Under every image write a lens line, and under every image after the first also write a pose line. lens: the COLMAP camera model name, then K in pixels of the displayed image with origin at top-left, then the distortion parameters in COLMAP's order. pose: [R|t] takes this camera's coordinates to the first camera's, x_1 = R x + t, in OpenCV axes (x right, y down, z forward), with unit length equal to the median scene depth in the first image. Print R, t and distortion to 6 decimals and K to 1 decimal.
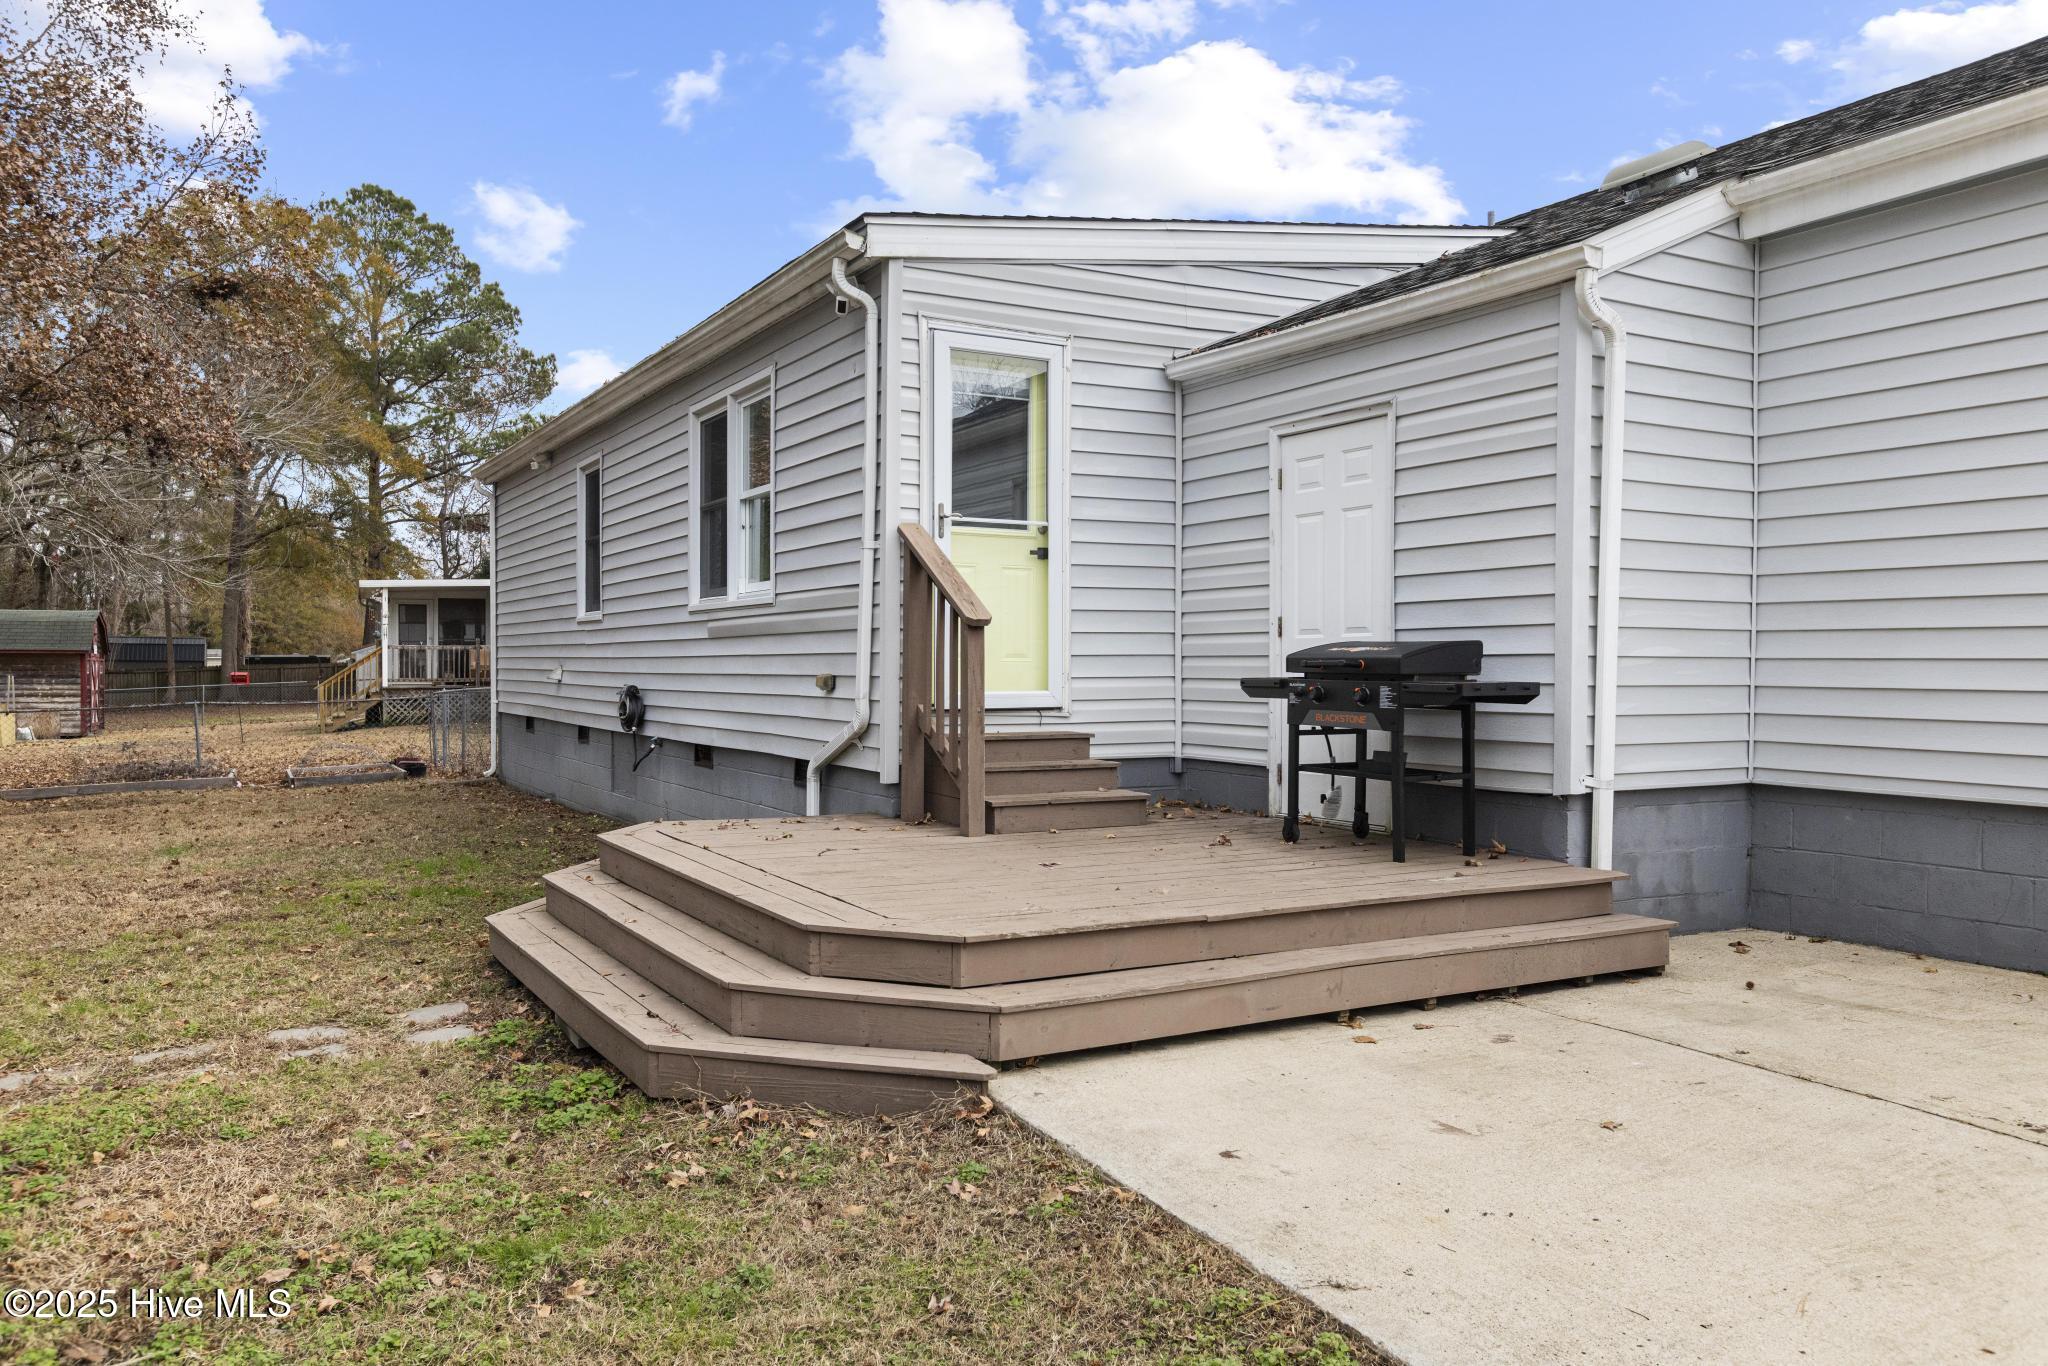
lens RADIAL K [[1500.6, 0, 1024.0], [0, 1500.6, 683.0], [0, 0, 1]] dist [0.000470, -0.000459]
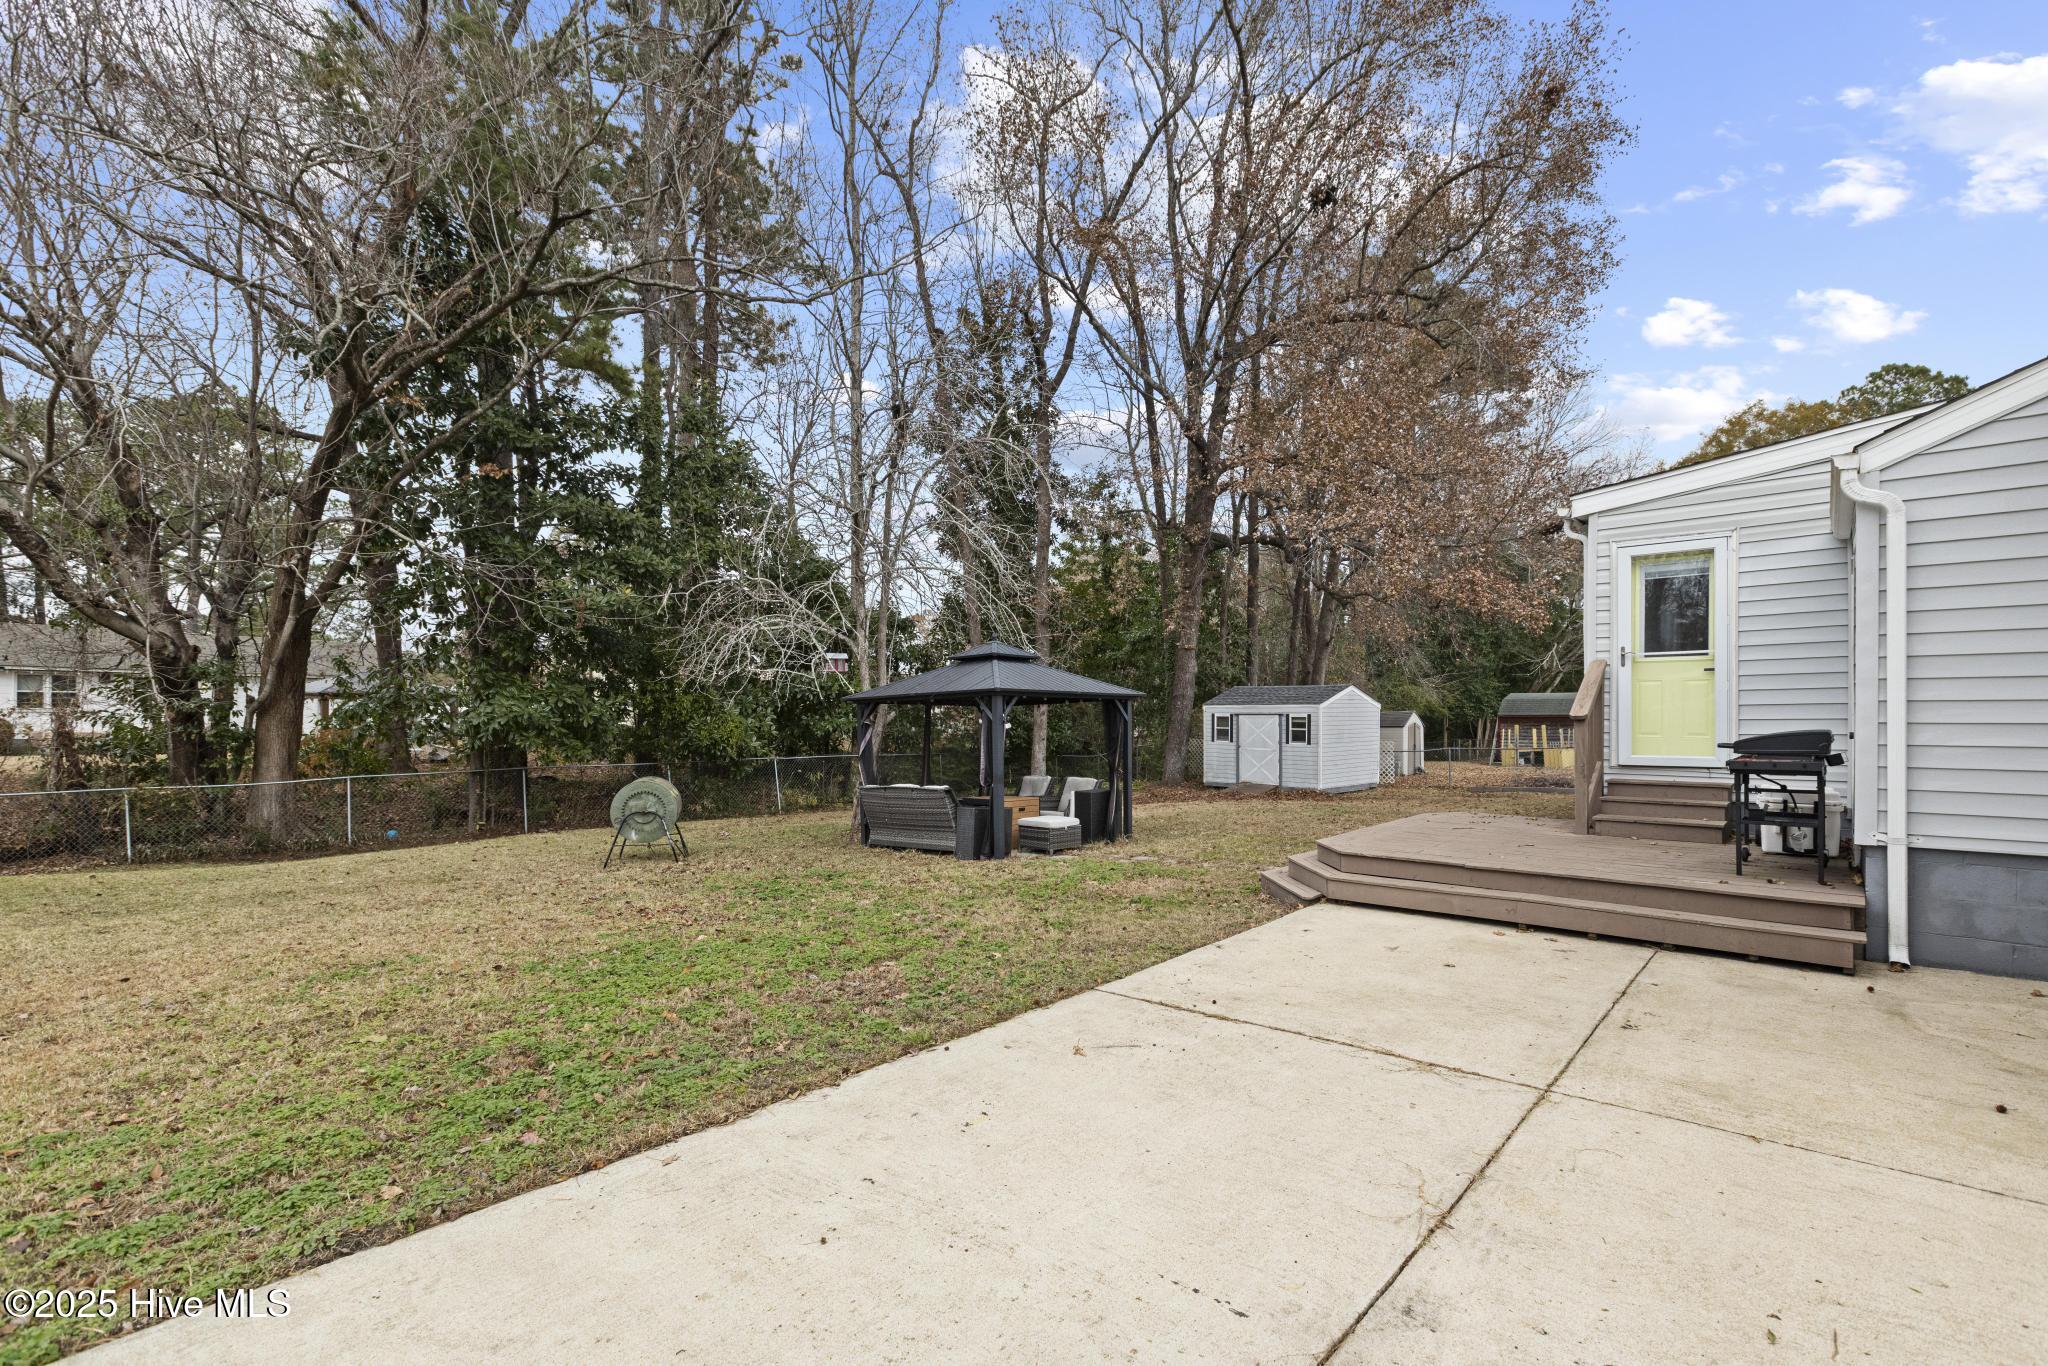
lens RADIAL K [[936.1, 0, 1016.2], [0, 936.1, 703.2], [0, 0, 1]] dist [-0.000092, -0.000236]
pose [[0.313387, -0.014243, -0.949519, 1.178262], [-0.011264, 0.999761, -0.018715, -0.039704], [0.949559, 0.016560, 0.313151, -0.014218]]
